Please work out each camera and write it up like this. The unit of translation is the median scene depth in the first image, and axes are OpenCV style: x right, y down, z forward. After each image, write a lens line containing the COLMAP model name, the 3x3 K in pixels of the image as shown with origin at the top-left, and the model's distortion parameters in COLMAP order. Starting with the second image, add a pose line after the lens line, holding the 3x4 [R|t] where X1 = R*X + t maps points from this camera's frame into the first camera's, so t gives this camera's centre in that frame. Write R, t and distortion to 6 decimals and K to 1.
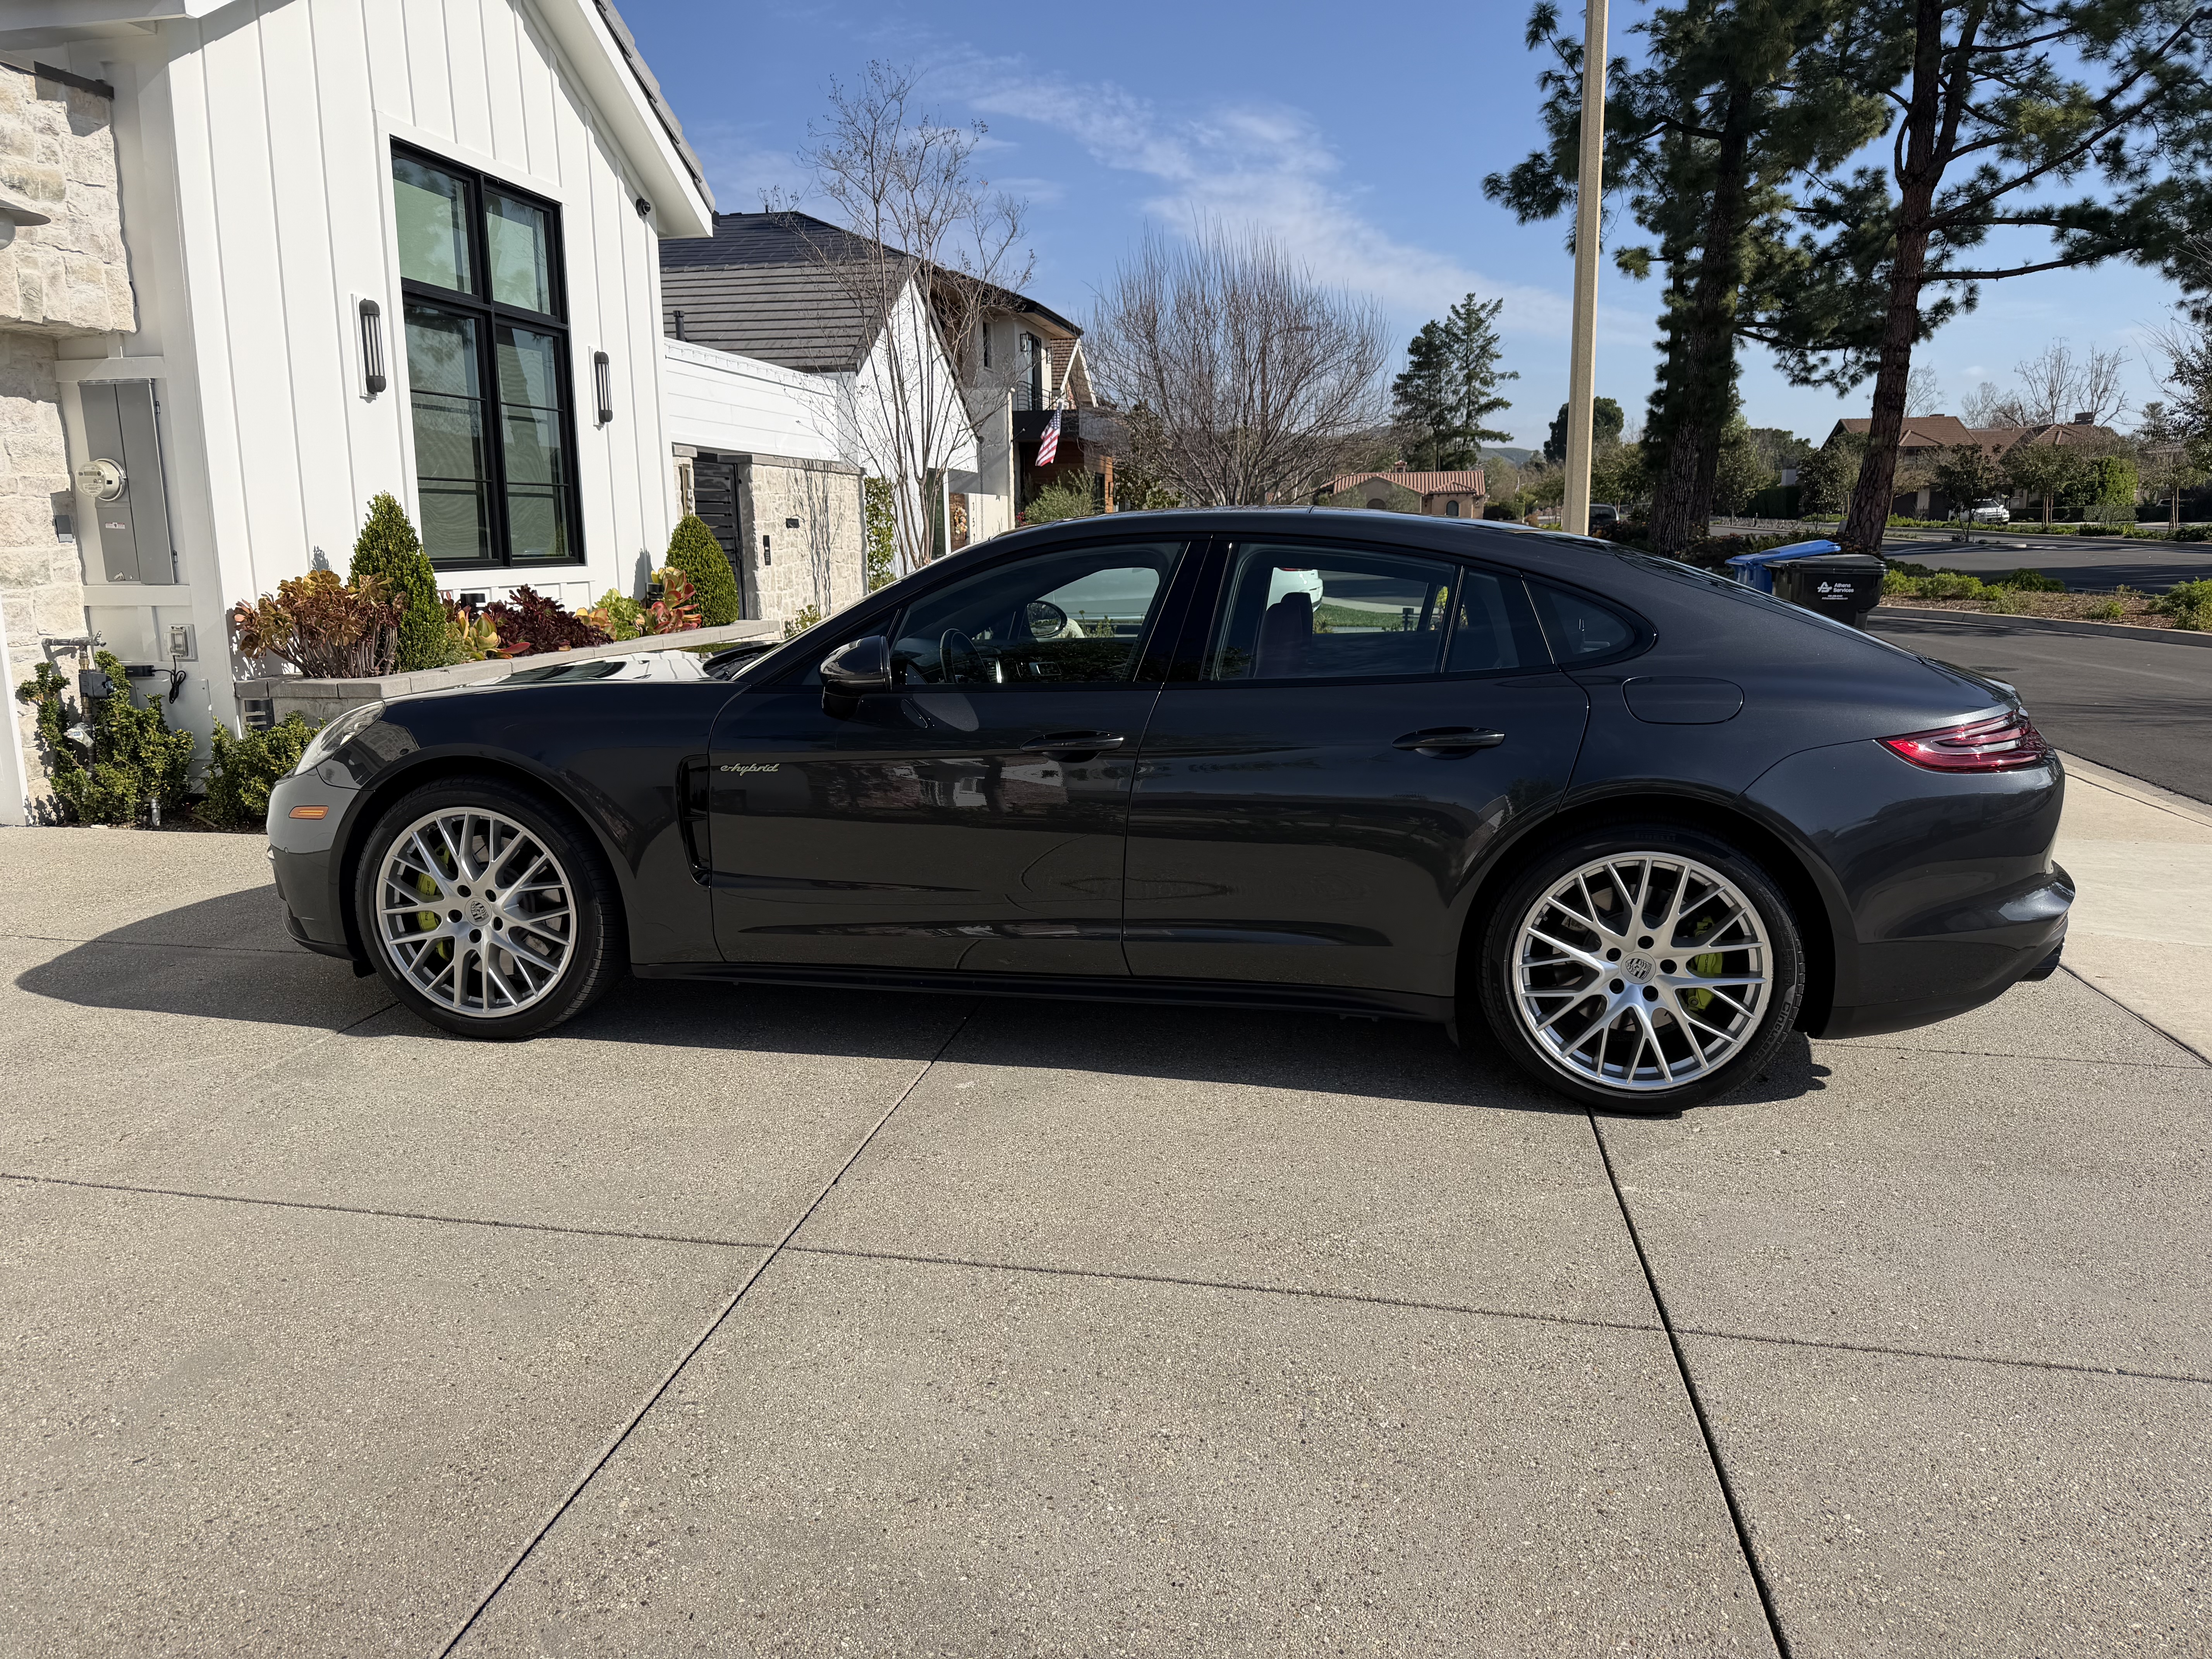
lens RADIAL K [[1586.7, 0, 1106.0], [0, 1586.7, 829.5], [0, 0, 1]] dist [-0.005986, -0.002503]
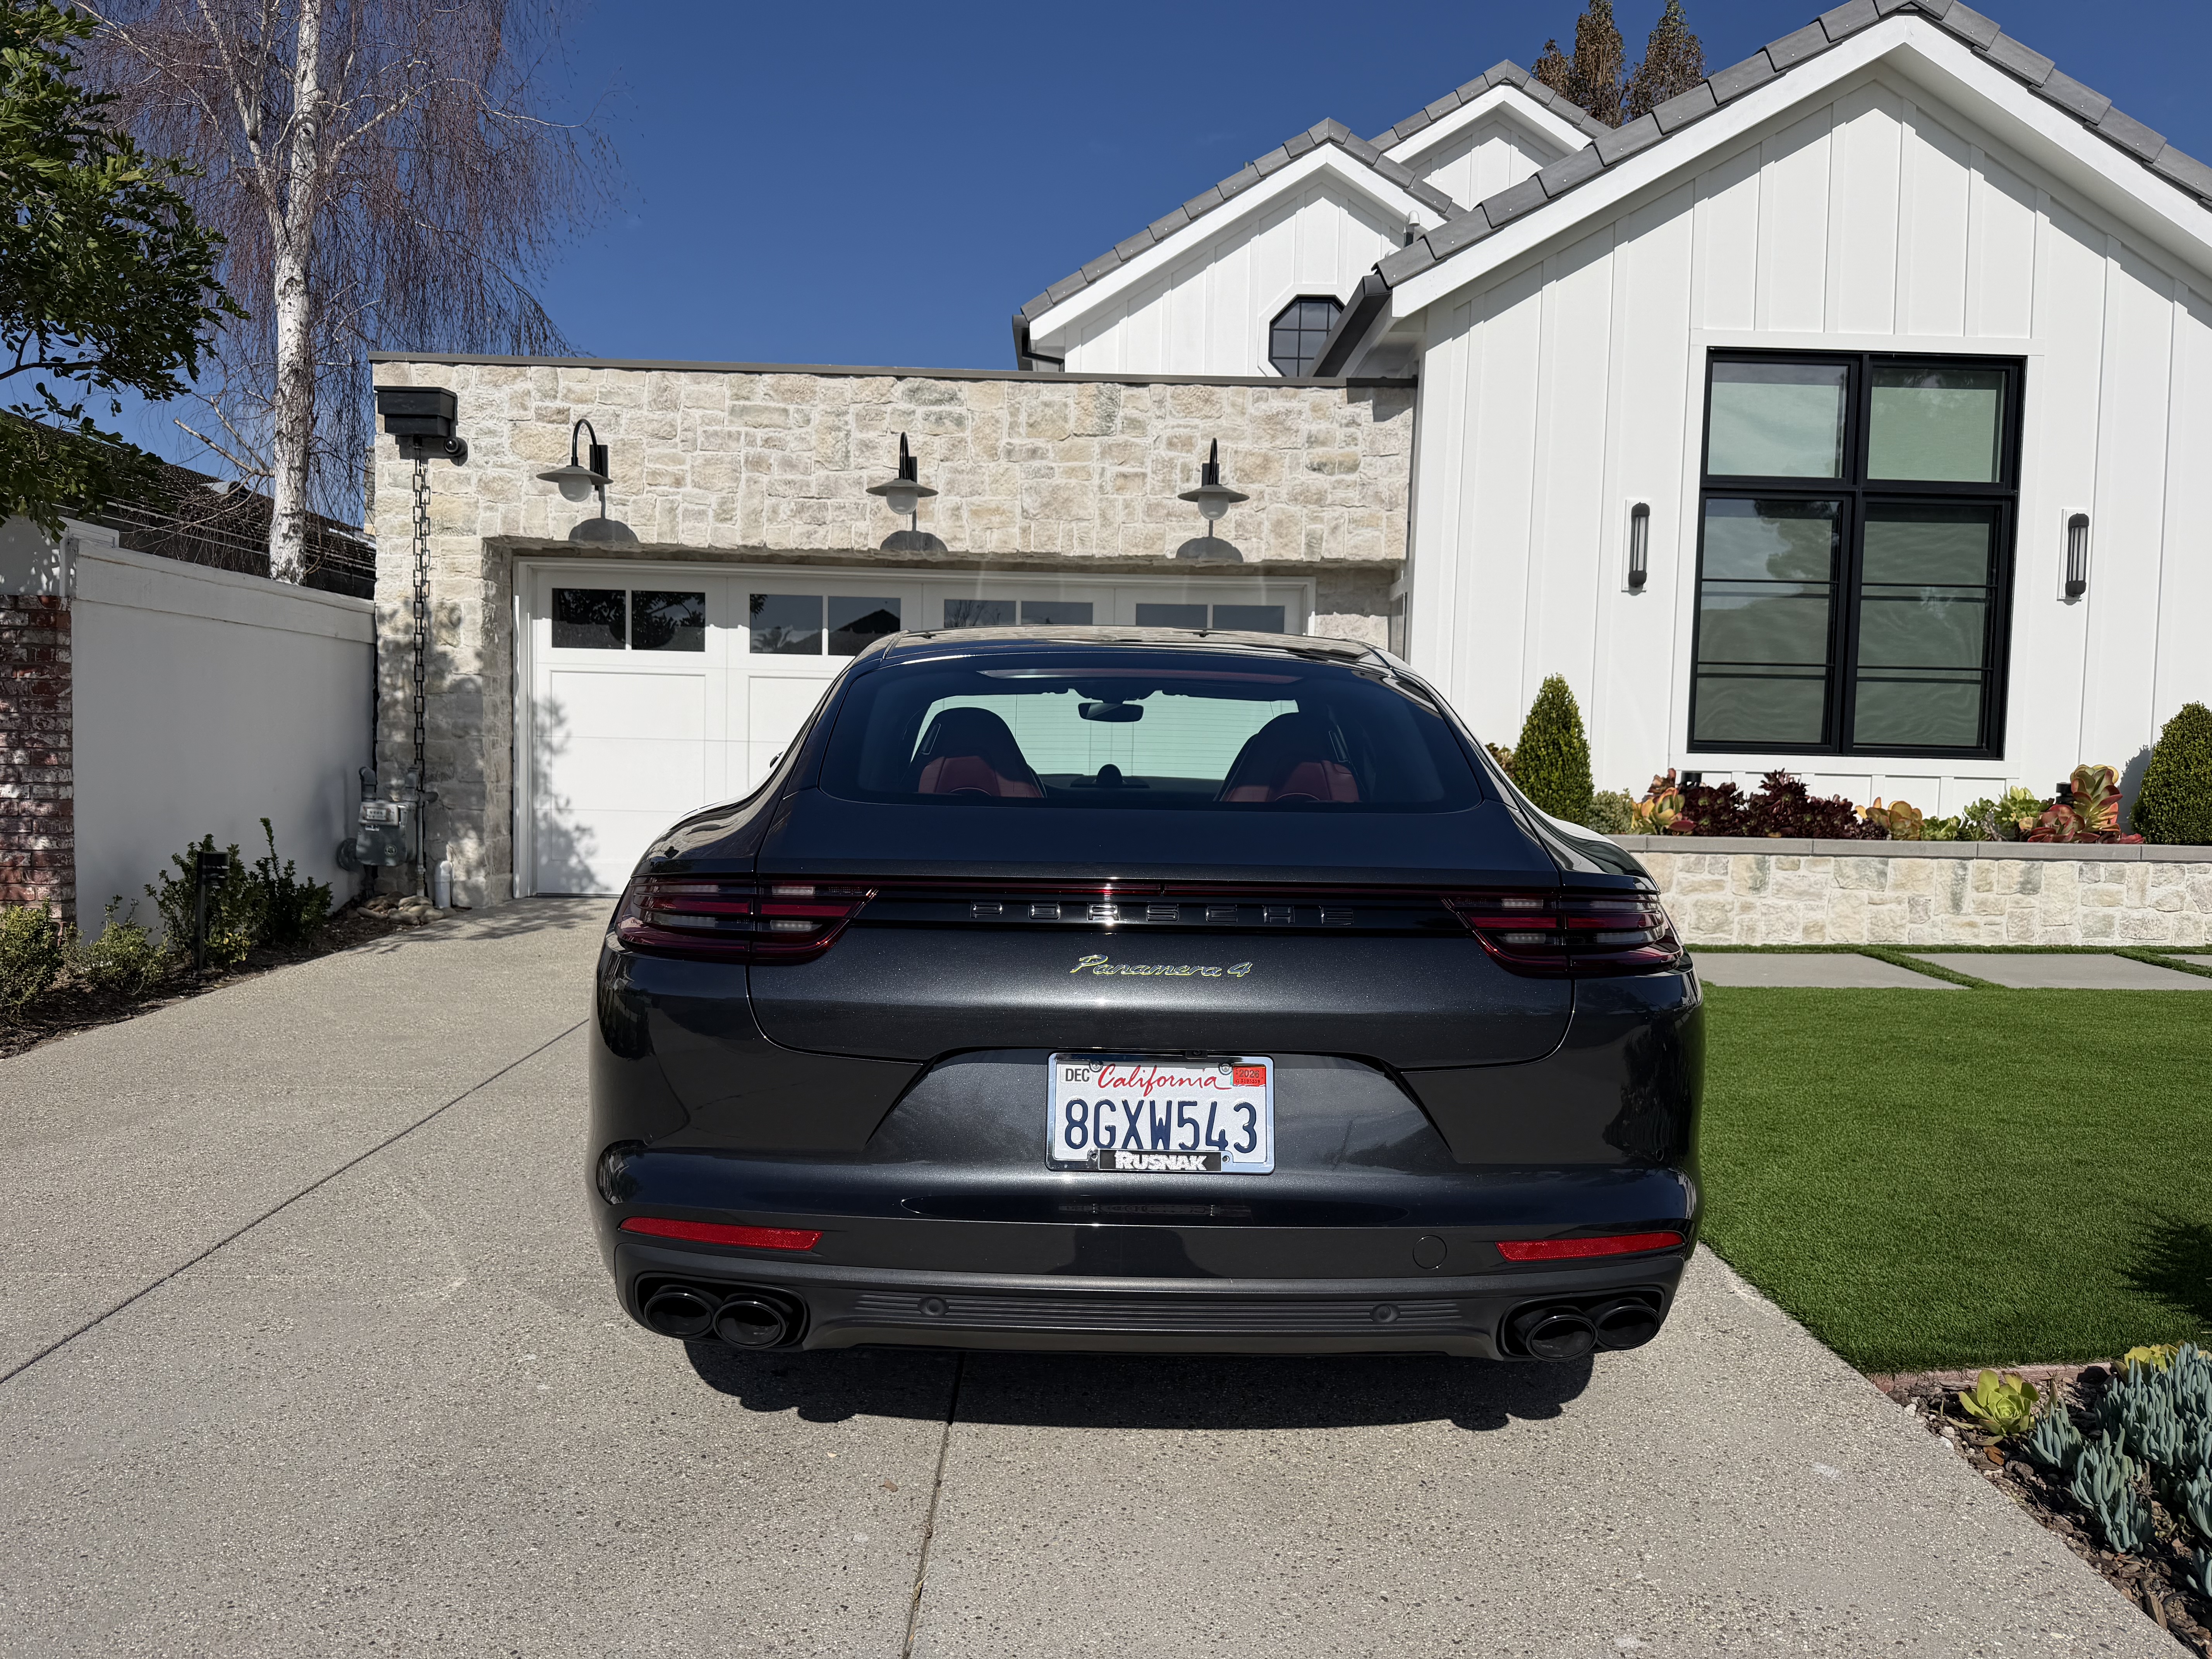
lens RADIAL K [[1570.5, 0, 1141.1], [0, 1570.5, 838.0], [0, 0, 1]] dist [0.202955, -0.375158]
pose [[0.183618, 0.059060, -0.981222, 0.595232], [-0.209259, 0.977662, 0.019687, -0.060007], [0.960466, 0.201715, 0.191875, 0.523342]]
